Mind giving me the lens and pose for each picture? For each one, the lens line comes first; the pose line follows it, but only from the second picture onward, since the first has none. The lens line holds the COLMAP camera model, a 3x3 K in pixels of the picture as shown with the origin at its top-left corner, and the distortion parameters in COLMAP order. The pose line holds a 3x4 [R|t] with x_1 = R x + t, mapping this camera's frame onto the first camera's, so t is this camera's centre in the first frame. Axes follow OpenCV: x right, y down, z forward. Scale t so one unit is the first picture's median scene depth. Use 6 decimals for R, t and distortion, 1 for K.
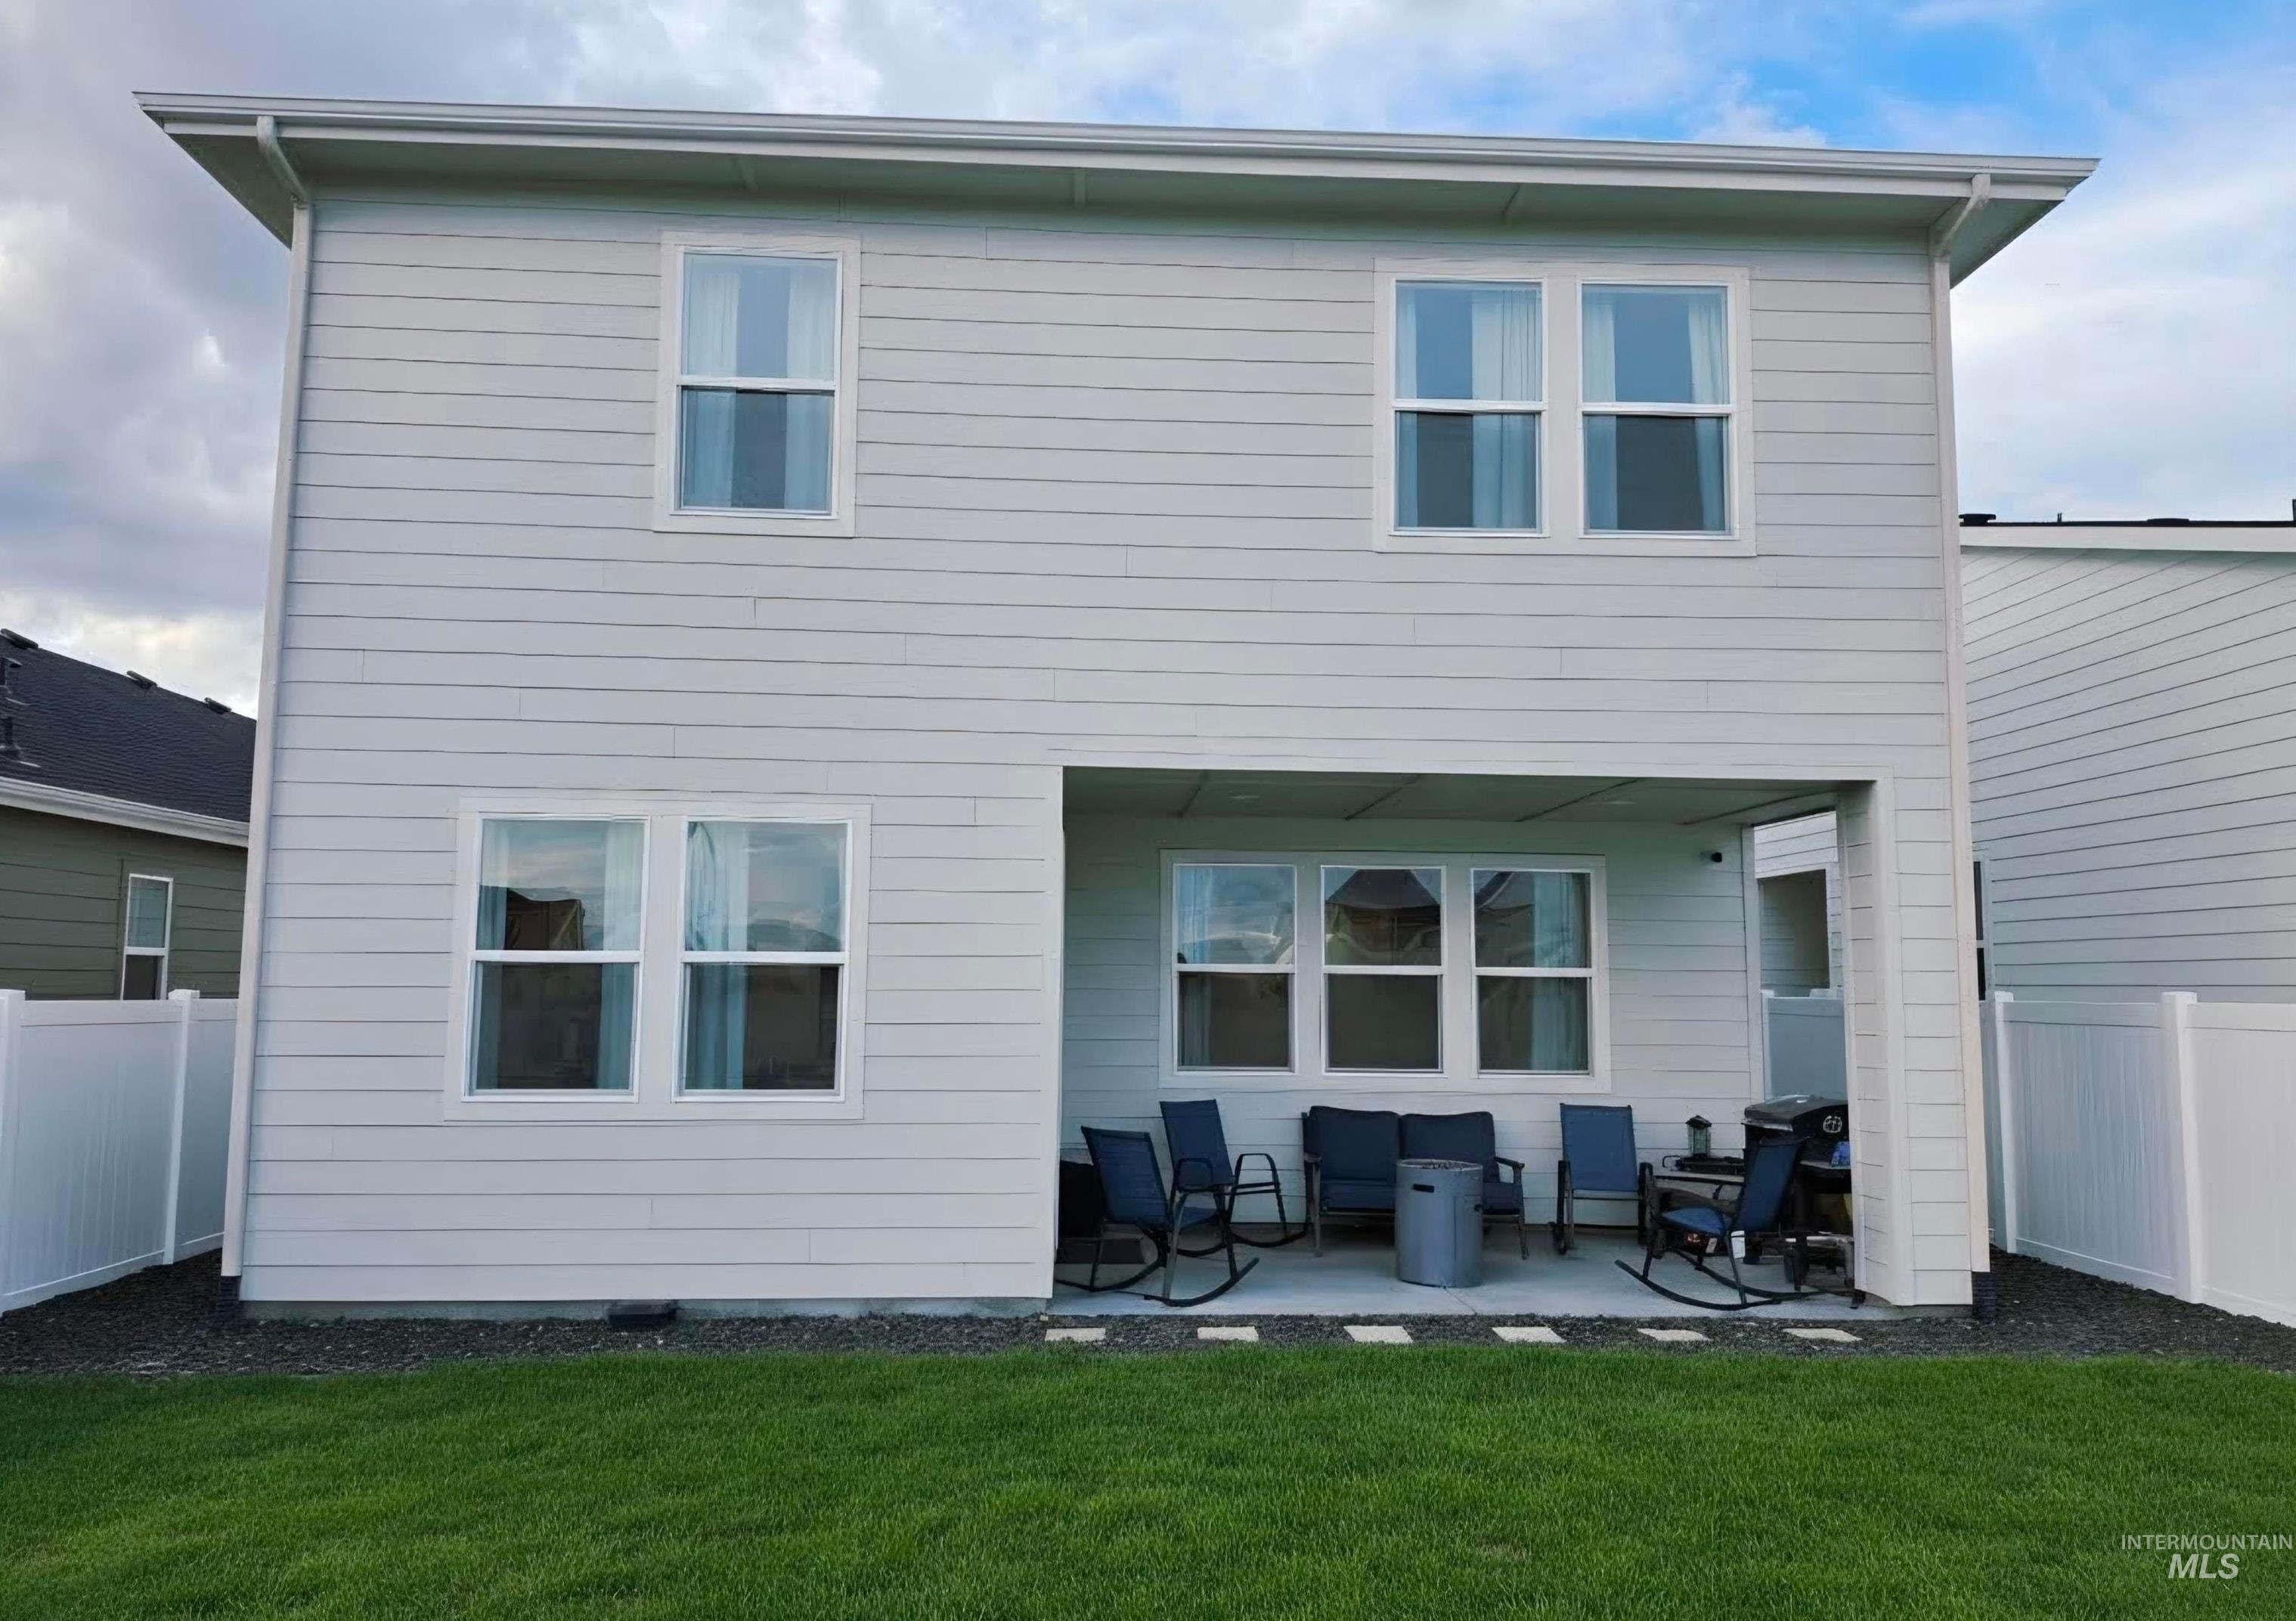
lens RADIAL K [[1711.4, 0, 1148.0], [0, 1711.4, 810.5], [0, 0, 1]] dist [0.116680, -0.191096]
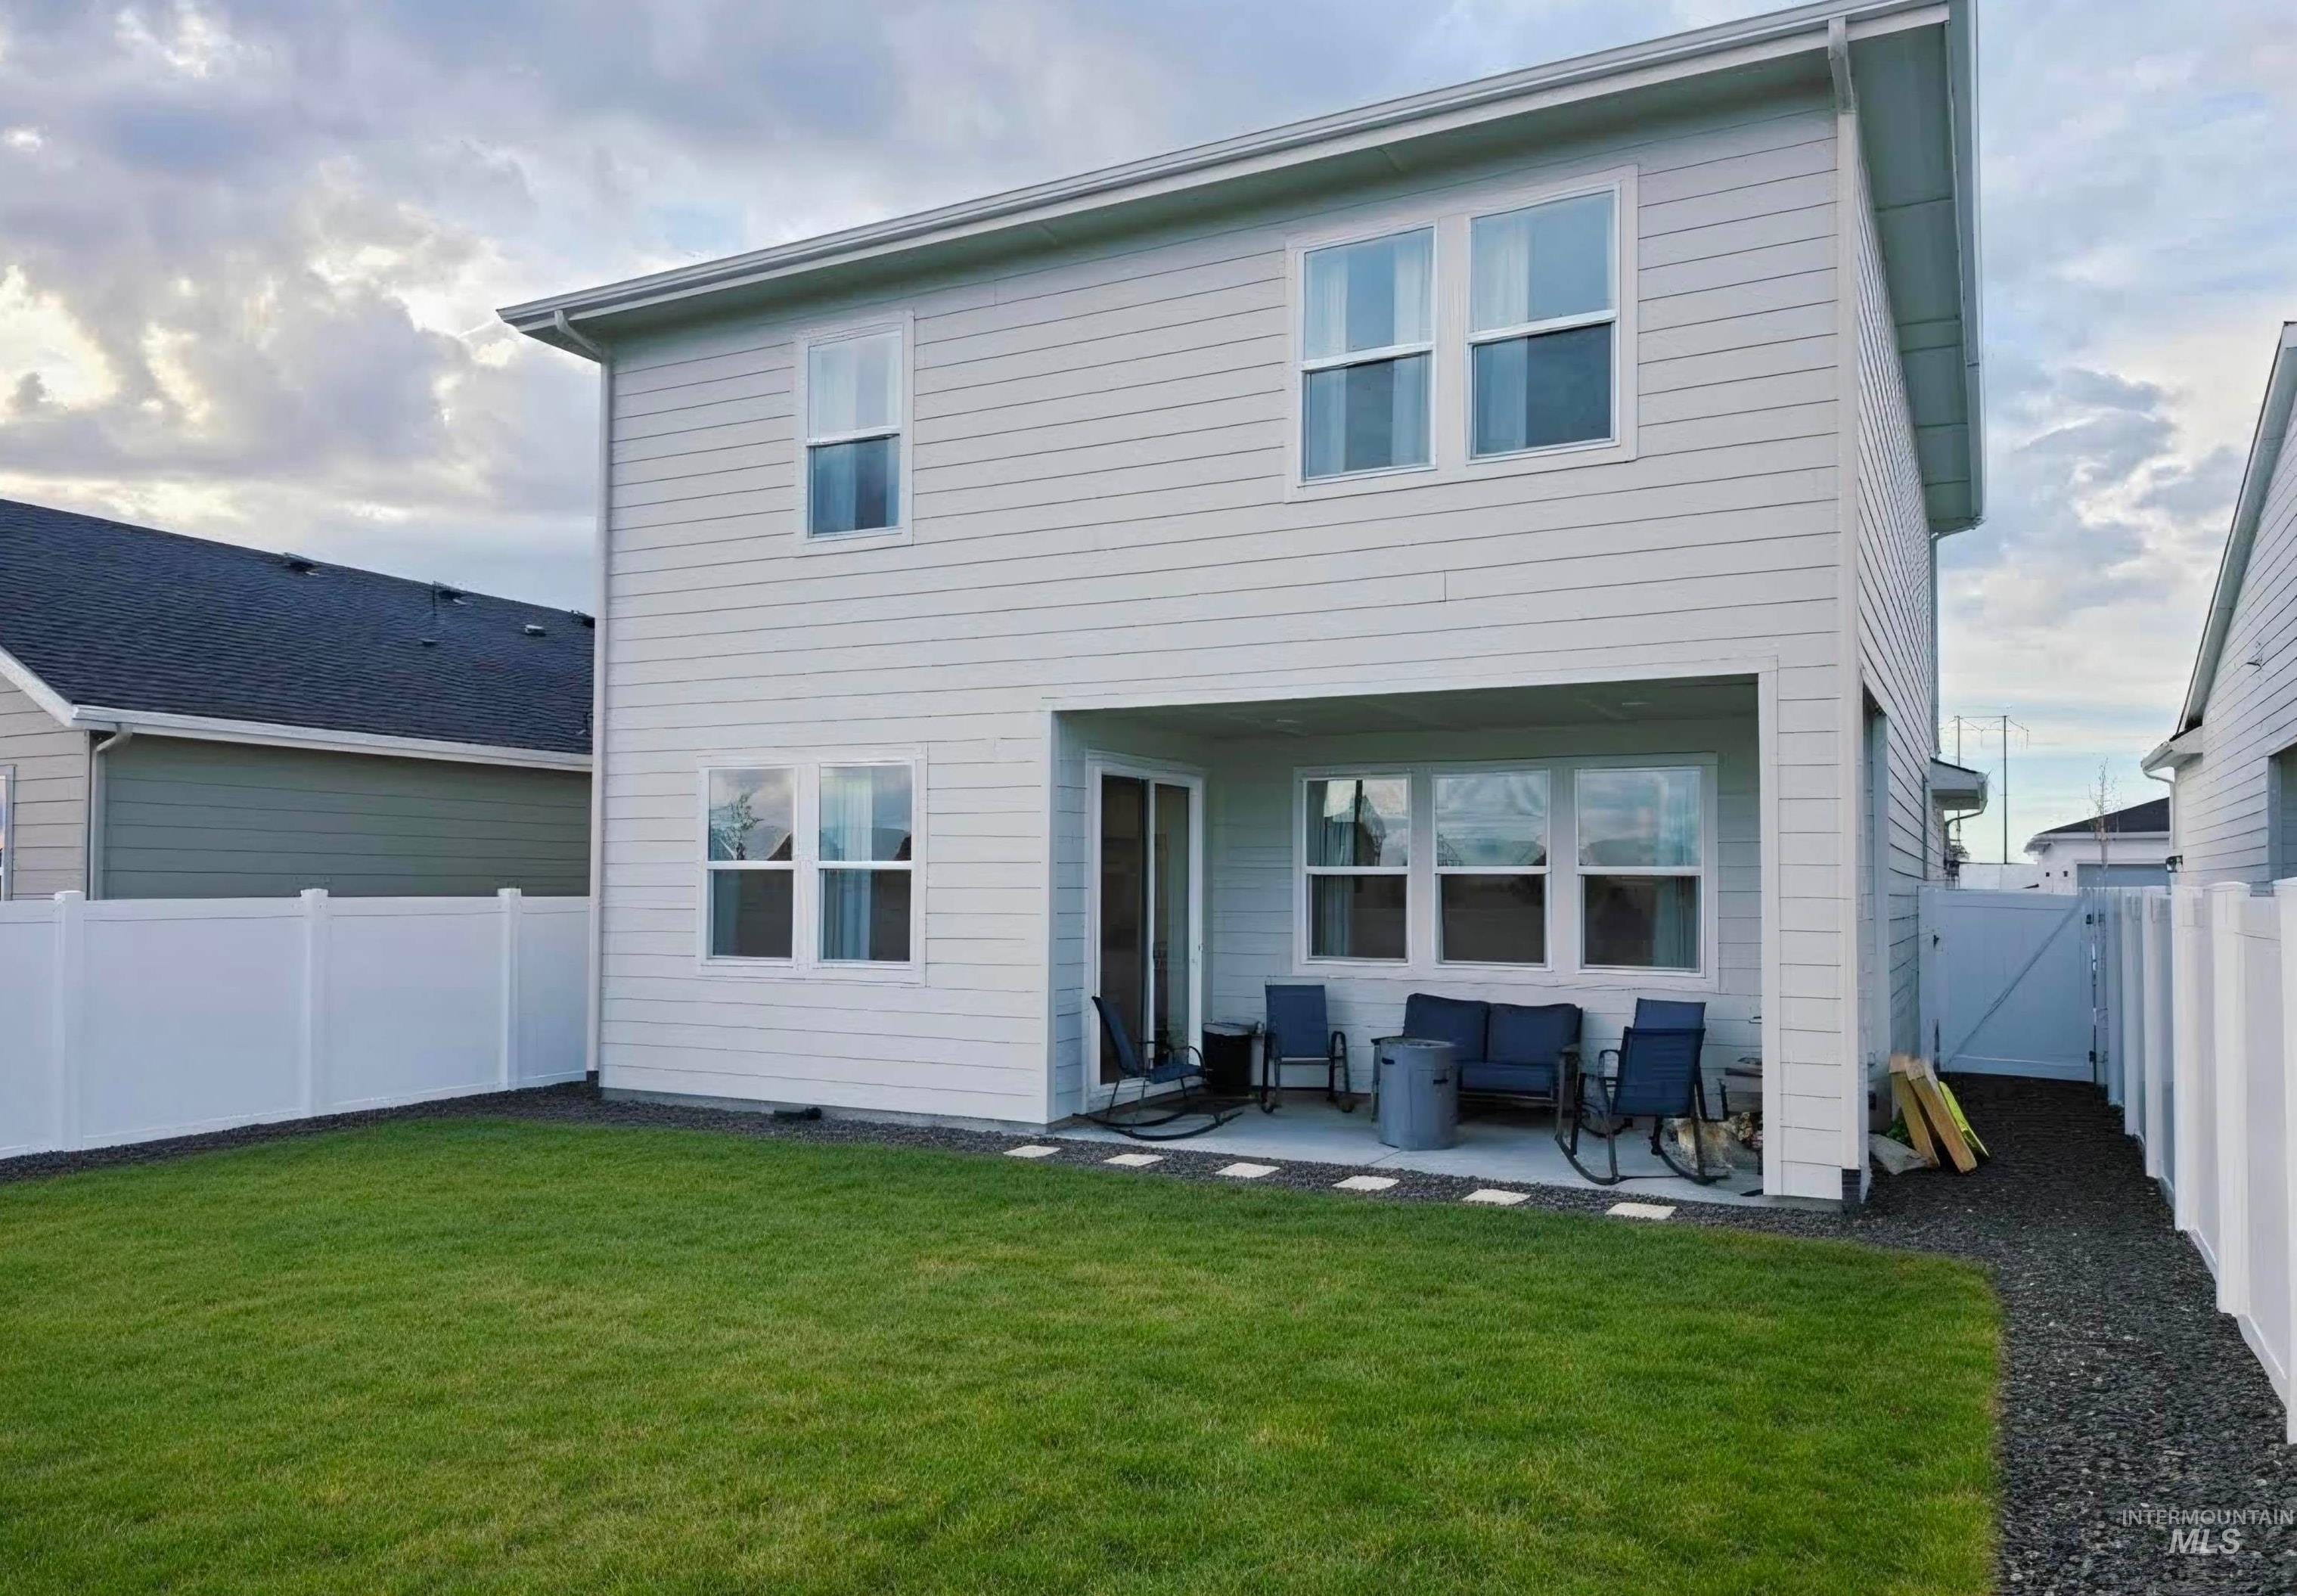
lens RADIAL K [[1589.5, 0, 1146.8], [0, 1589.5, 855.0], [0, 0, 1]] dist [0.036001, 0.000075]
pose [[0.856569, -0.014503, -0.515828, 0.580977], [0.055434, 0.996407, 0.064037, 0.007963], [0.513046, -0.083447, 0.854295, 0.035750]]
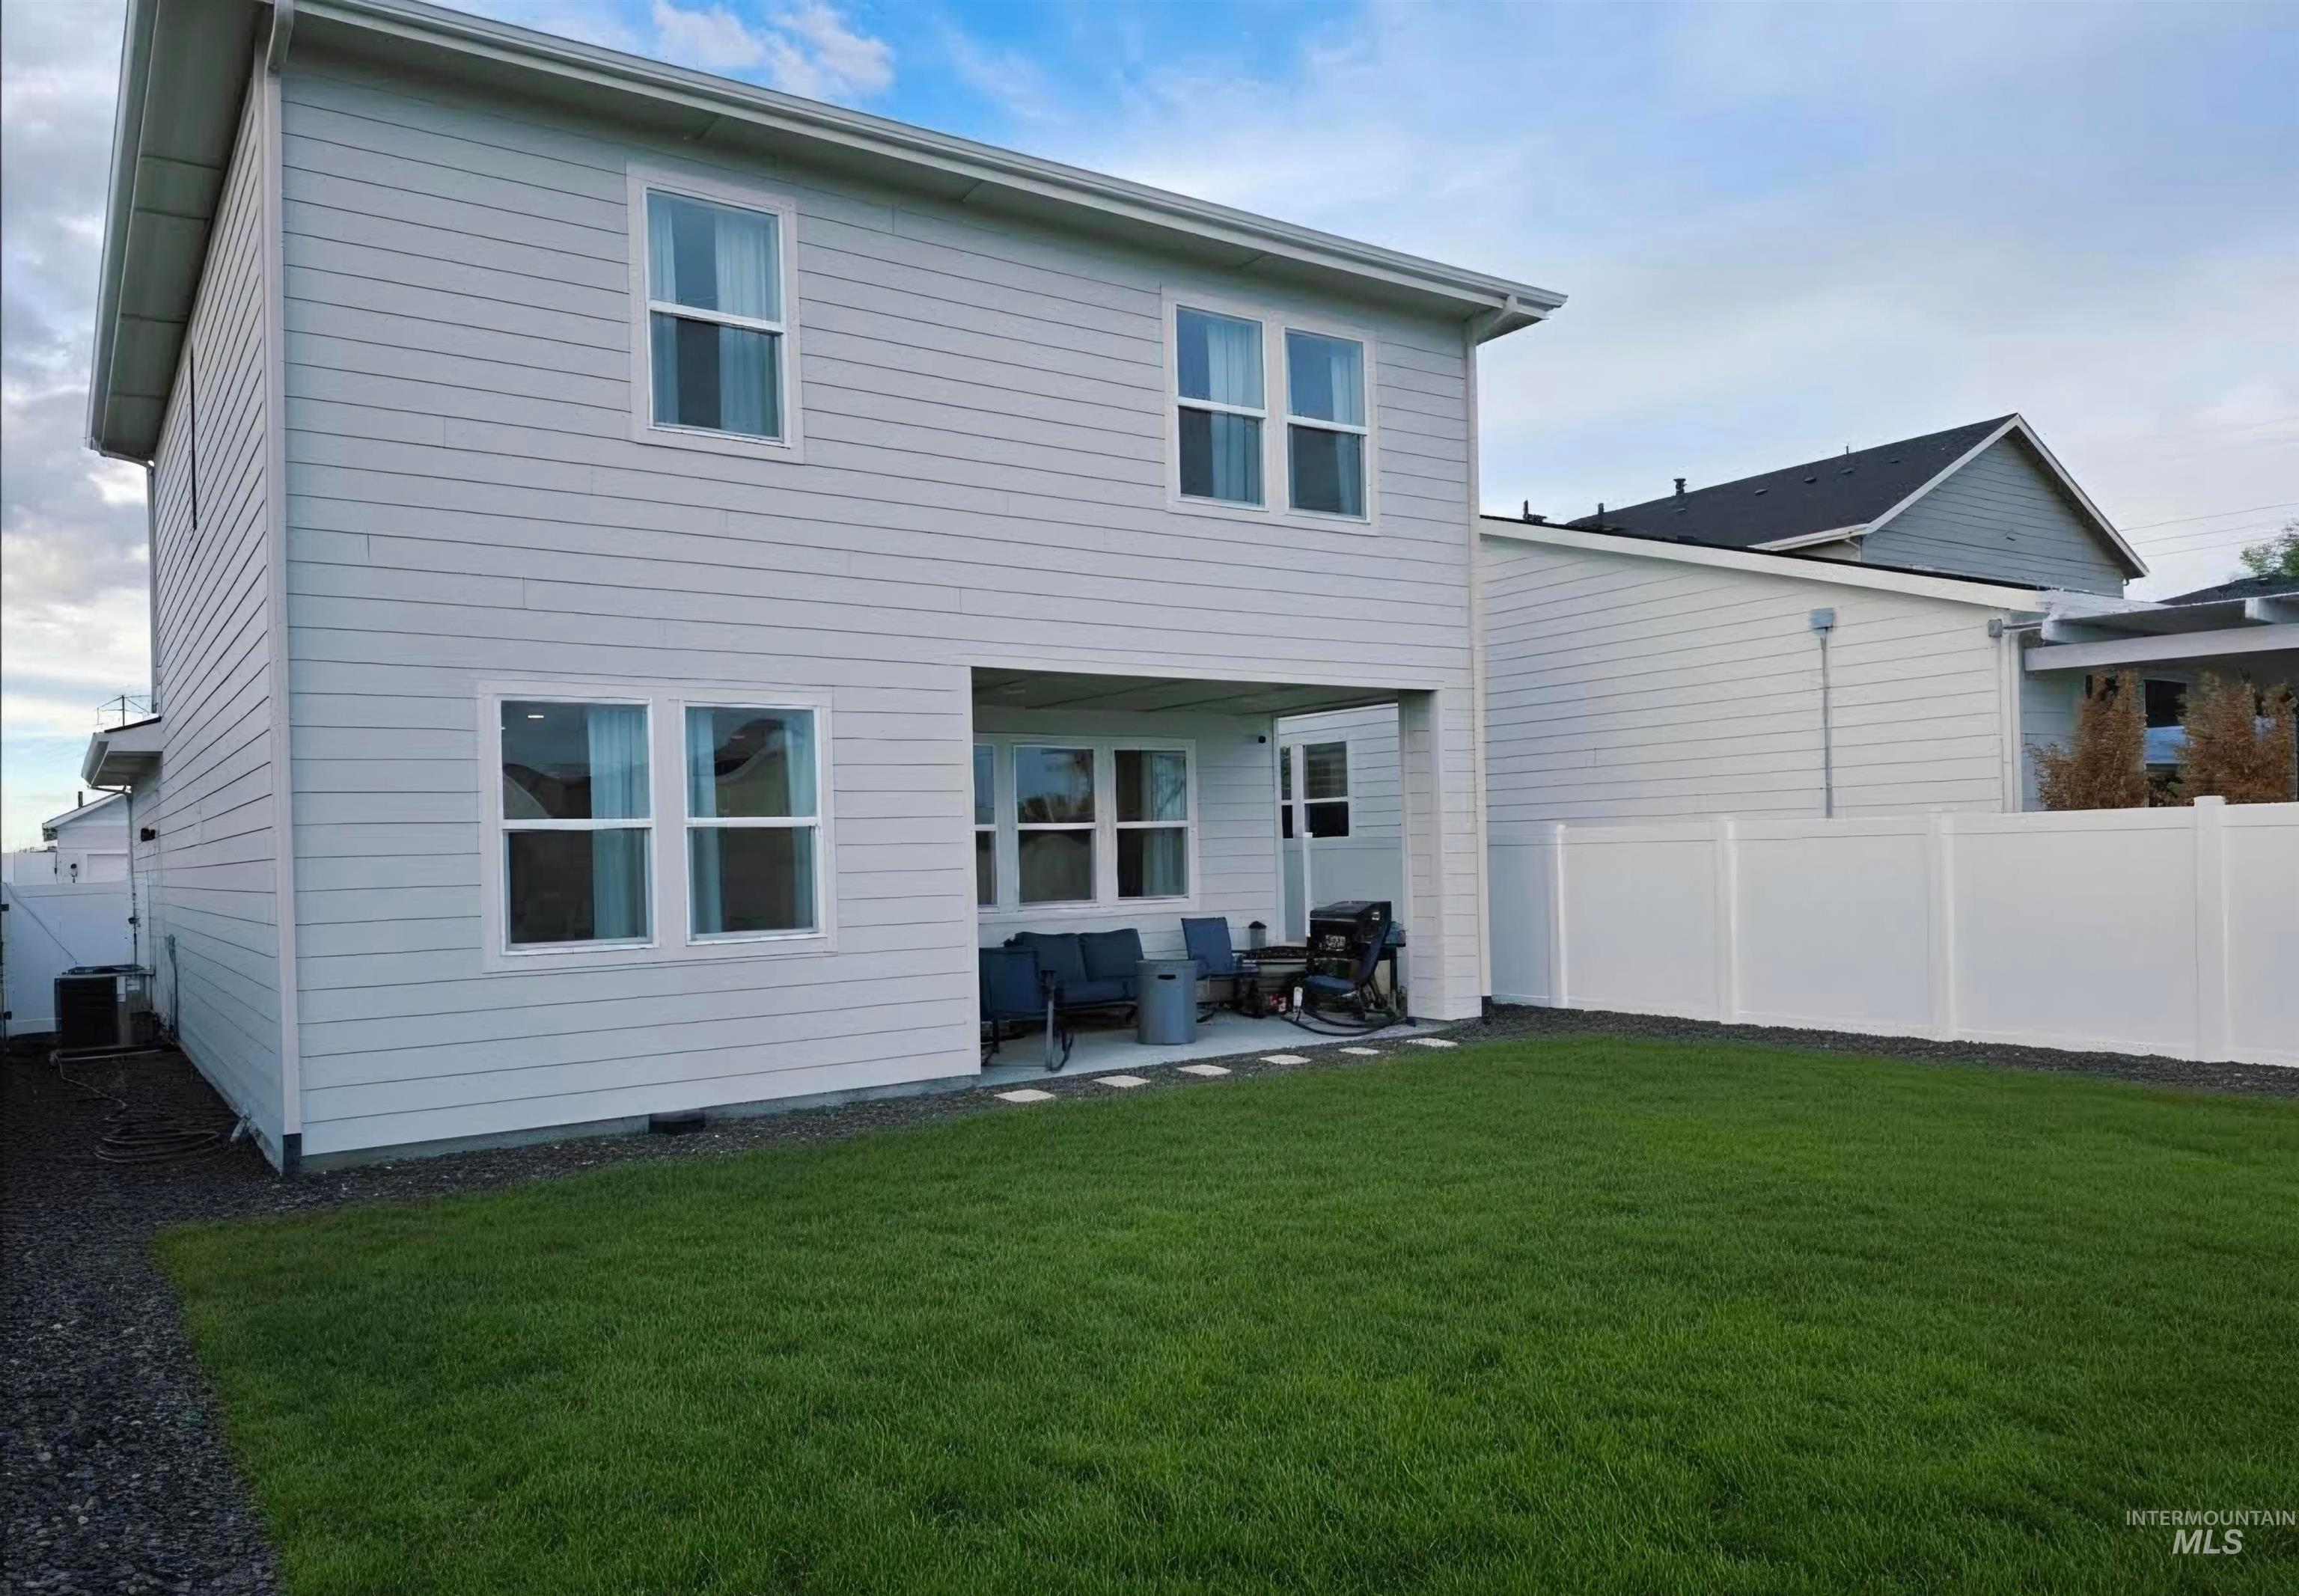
lens RADIAL K [[1553.6, 0, 1156.5], [0, 1553.6, 846.8], [0, 0, 1]] dist [0.026778, -0.000943]
pose [[0.853876, -0.032716, 0.519448, -0.508868], [-0.018979, 0.995401, 0.093892, -0.003312], [-0.520131, -0.090031, 0.849328, -0.052225]]
